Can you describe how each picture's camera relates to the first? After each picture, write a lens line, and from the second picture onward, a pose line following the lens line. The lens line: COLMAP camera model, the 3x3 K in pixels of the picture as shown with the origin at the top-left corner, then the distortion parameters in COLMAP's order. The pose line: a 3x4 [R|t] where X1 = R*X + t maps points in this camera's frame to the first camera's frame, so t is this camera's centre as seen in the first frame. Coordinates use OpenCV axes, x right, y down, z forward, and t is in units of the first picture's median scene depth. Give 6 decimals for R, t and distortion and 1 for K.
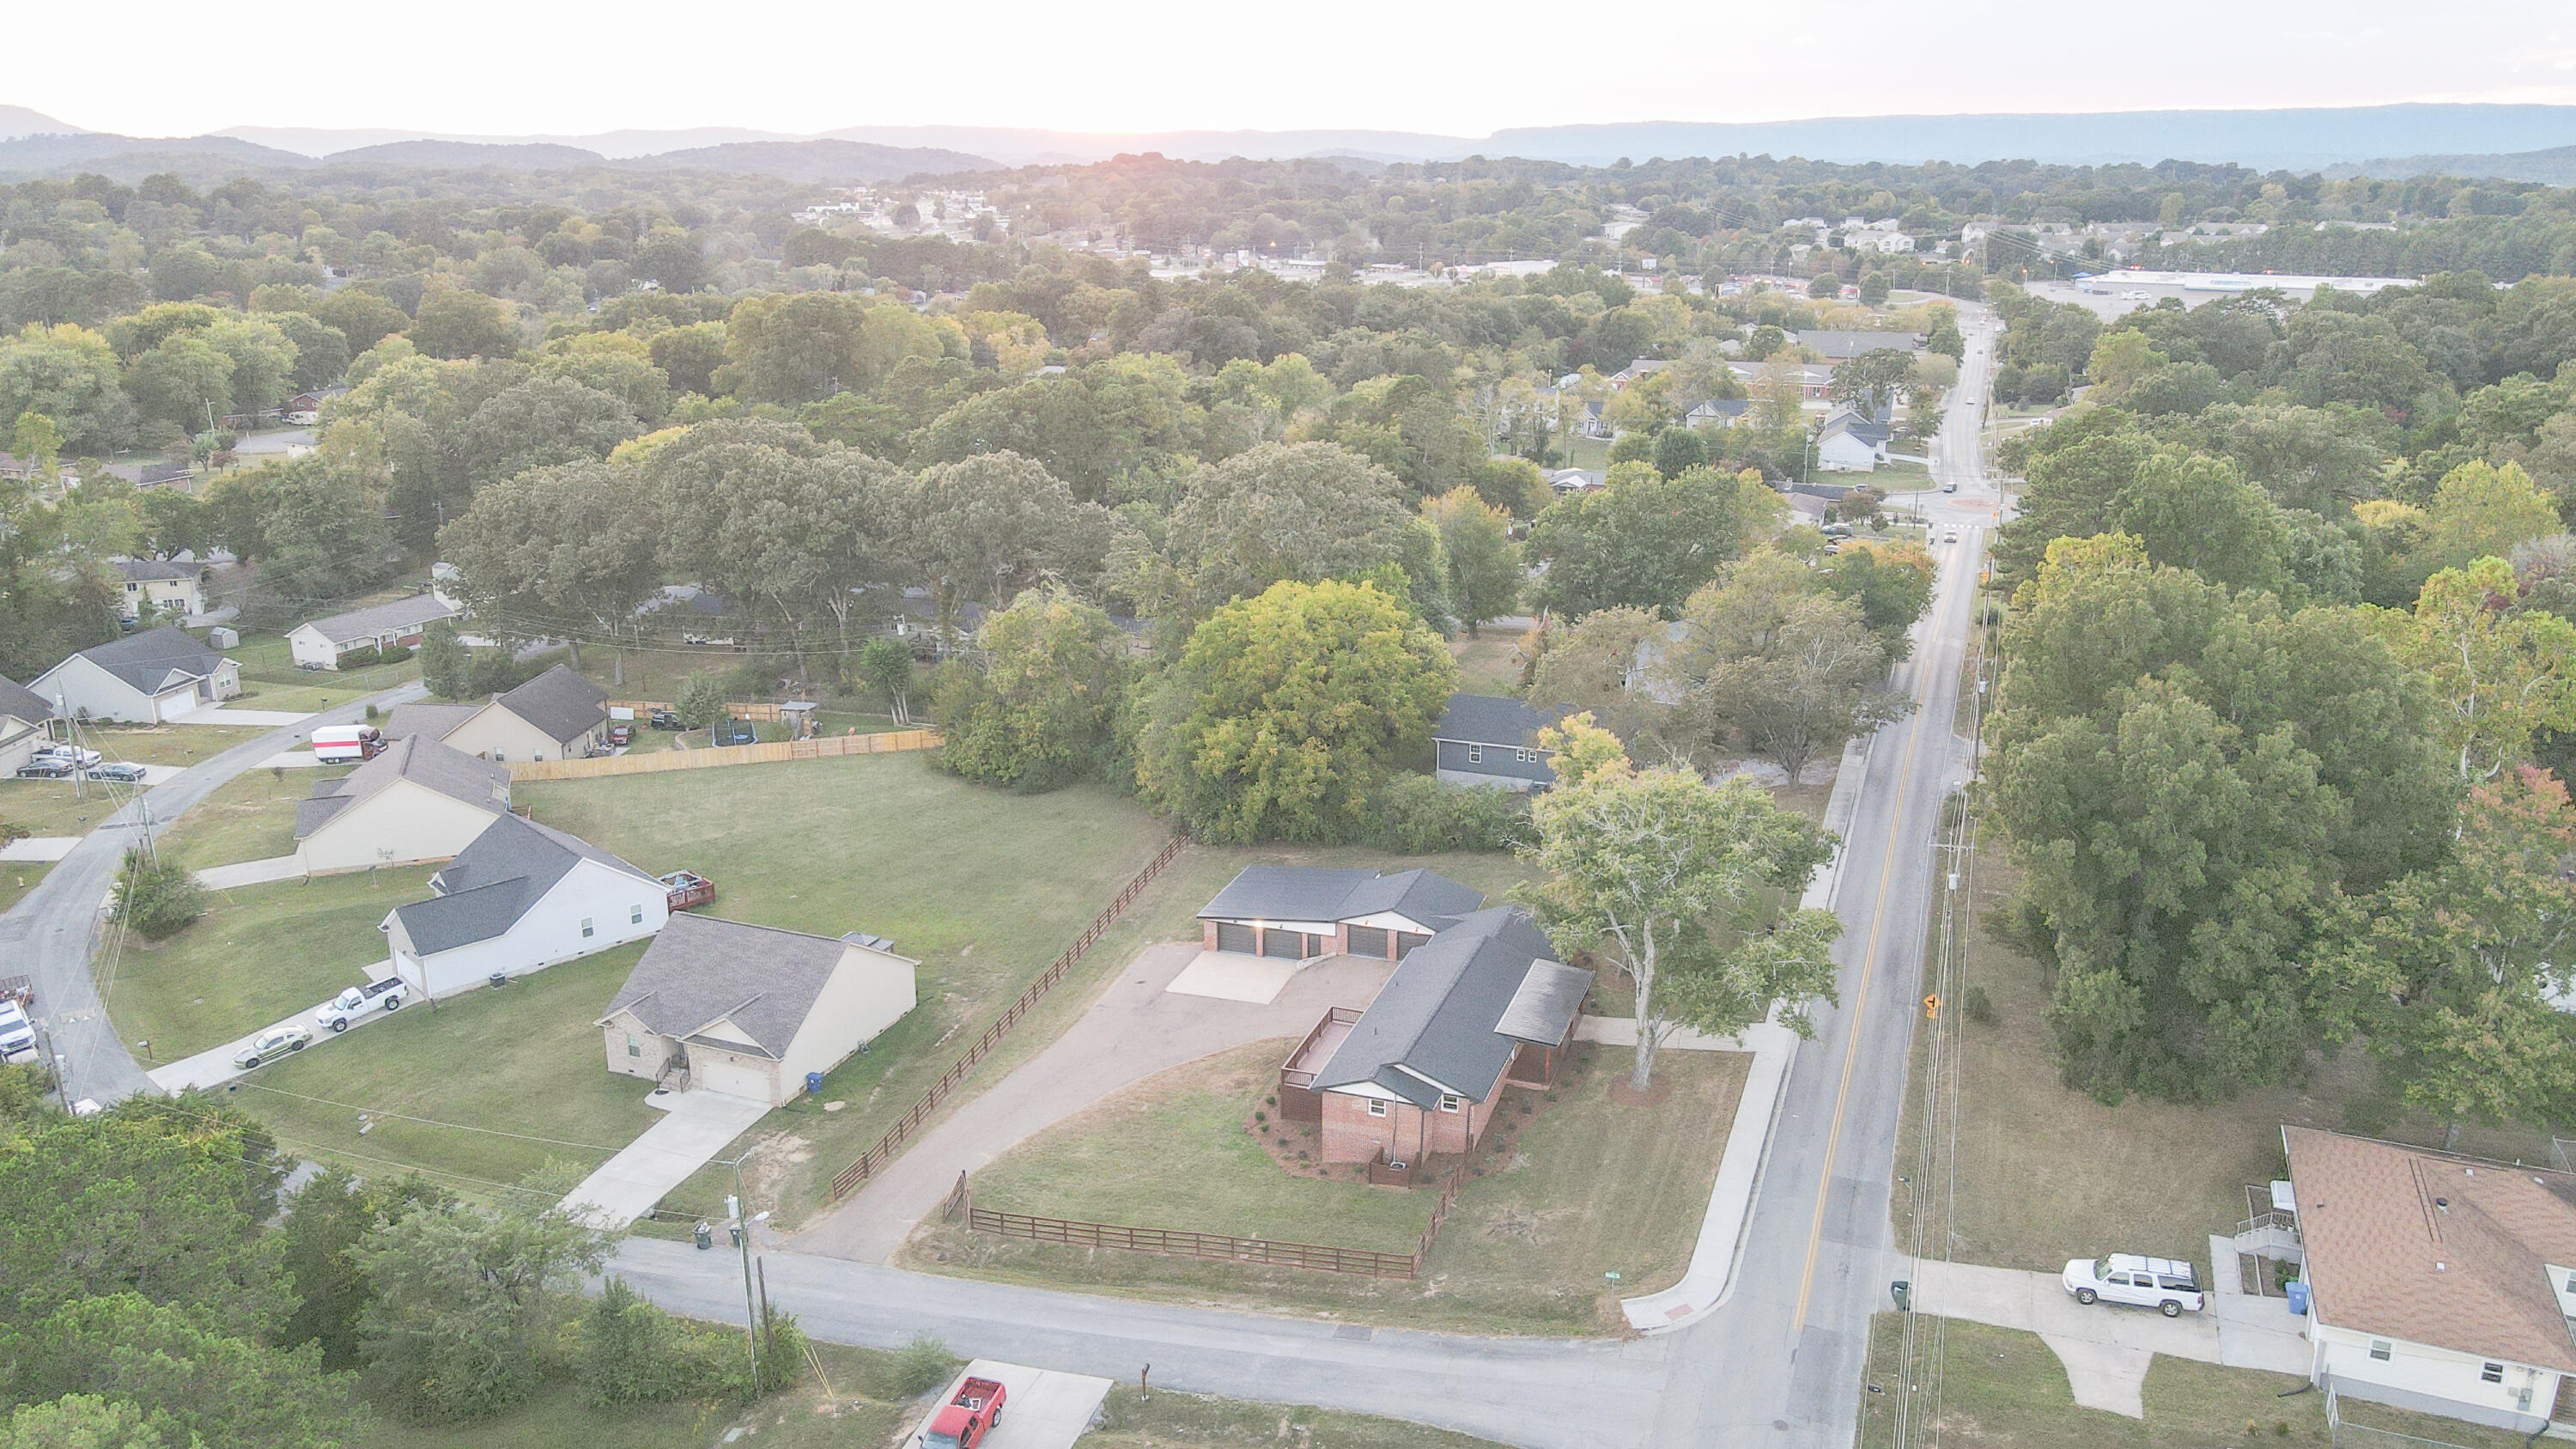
lens RADIAL K [[1968.0, 0, 1288.0], [0, 1968.0, 724.5], [0, 0, 1]] dist [-0.004382, -0.001387]
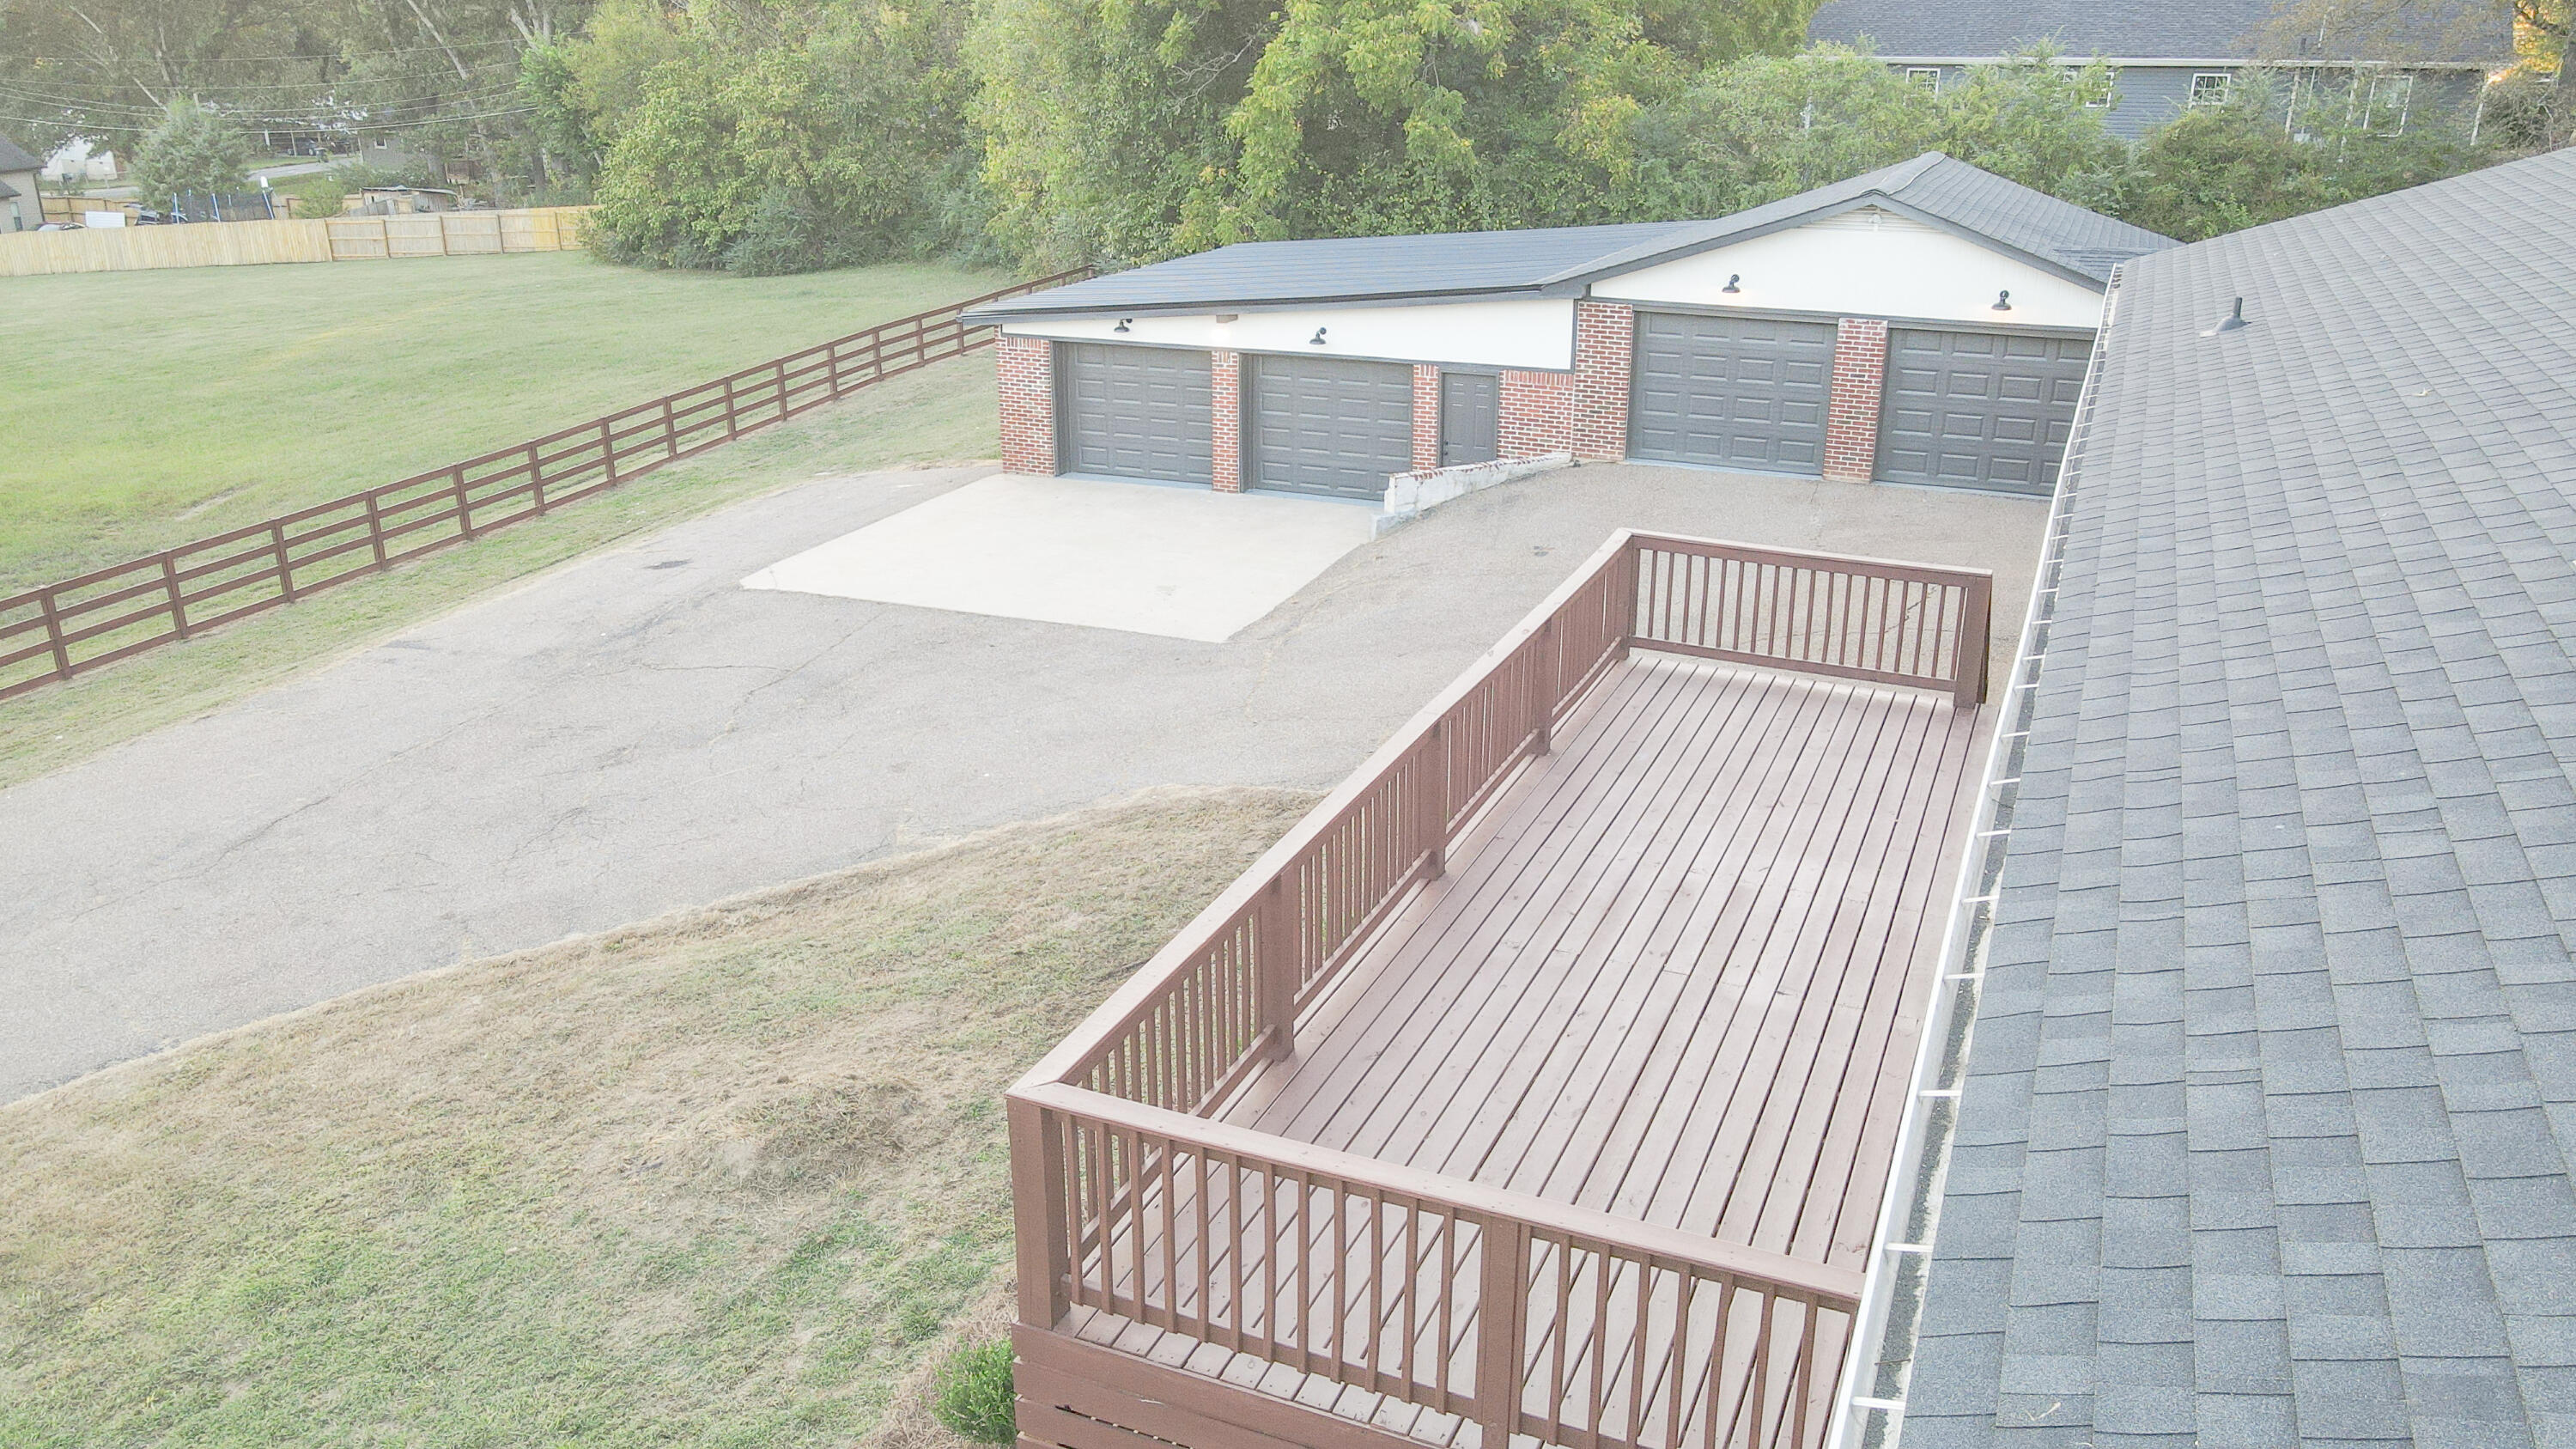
lens RADIAL K [[1968.0, 0, 1288.0], [0, 1968.0, 724.5], [0, 0, 1]] dist [-0.004382, -0.001387]
pose [[0.997606, 0.021344, -0.065778, 0.008162], [-0.017025, 0.997705, 0.065539, 0.130095], [0.067026, -0.064262, 0.995680, 0.769658]]
